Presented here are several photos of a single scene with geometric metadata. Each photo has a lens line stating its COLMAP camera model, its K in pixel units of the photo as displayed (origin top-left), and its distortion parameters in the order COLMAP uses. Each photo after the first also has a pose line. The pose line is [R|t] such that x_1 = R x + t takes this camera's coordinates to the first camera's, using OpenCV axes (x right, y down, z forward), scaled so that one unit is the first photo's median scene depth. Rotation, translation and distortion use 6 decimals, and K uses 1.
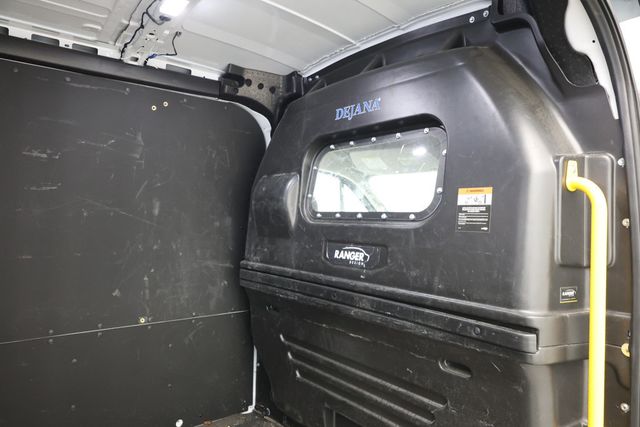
lens RADIAL K [[446.5, 0, 323.5], [0, 446.5, 213.3], [0, 0, 1]] dist [-0.015265, 0.010047]
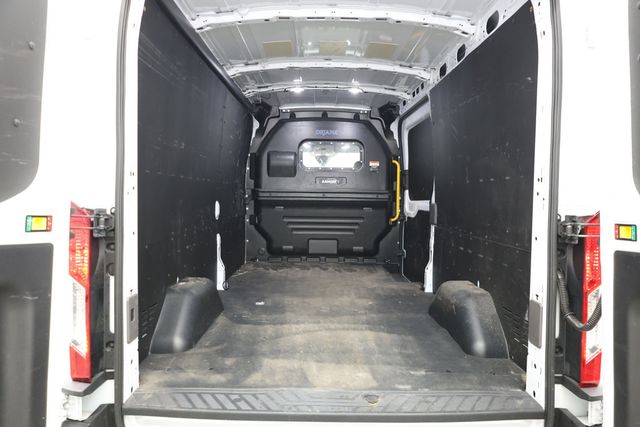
lens RADIAL K [[446.5, 0, 321.5], [0, 446.5, 207.2], [0, 0, 1]] dist [-0.015265, 0.010047]
pose [[0.621588, -0.032716, 0.782661, -1.997850], [-0.005643, 0.998915, 0.046237, 0.108769], [-0.783324, -0.033157, 0.620729, -0.714975]]
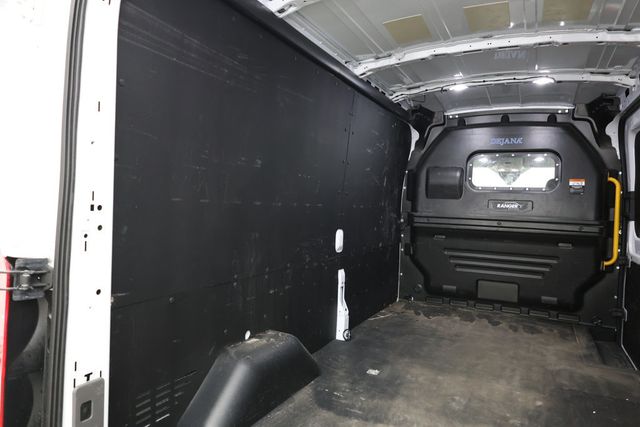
lens RADIAL K [[446.5, 0, 317.4], [0, 446.5, 207.5], [0, 0, 1]] dist [-0.015265, 0.010047]
pose [[0.908631, 0.012355, 0.417417, -1.506130], [-0.023981, 0.999456, 0.022619, 0.062536], [-0.416911, -0.030563, 0.908433, -0.558965]]
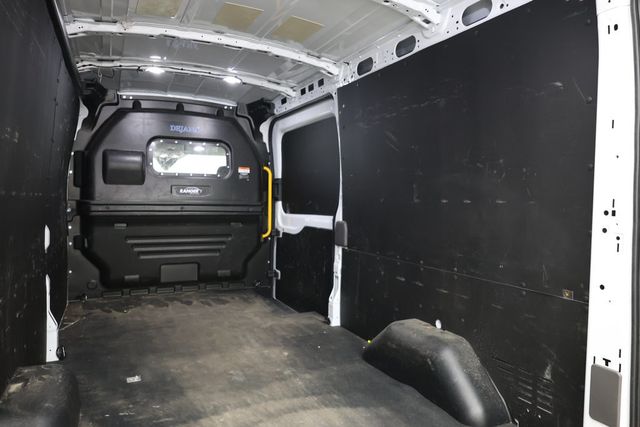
lens RADIAL K [[446.5, 0, 322.7], [0, 446.5, 208.4], [0, 0, 1]] dist [-0.015265, 0.010047]
pose [[0.226033, -0.037218, 0.973409, -1.806074], [-0.016284, 0.998986, 0.041977, 0.063209], [-0.973984, -0.025340, 0.225197, -0.206277]]
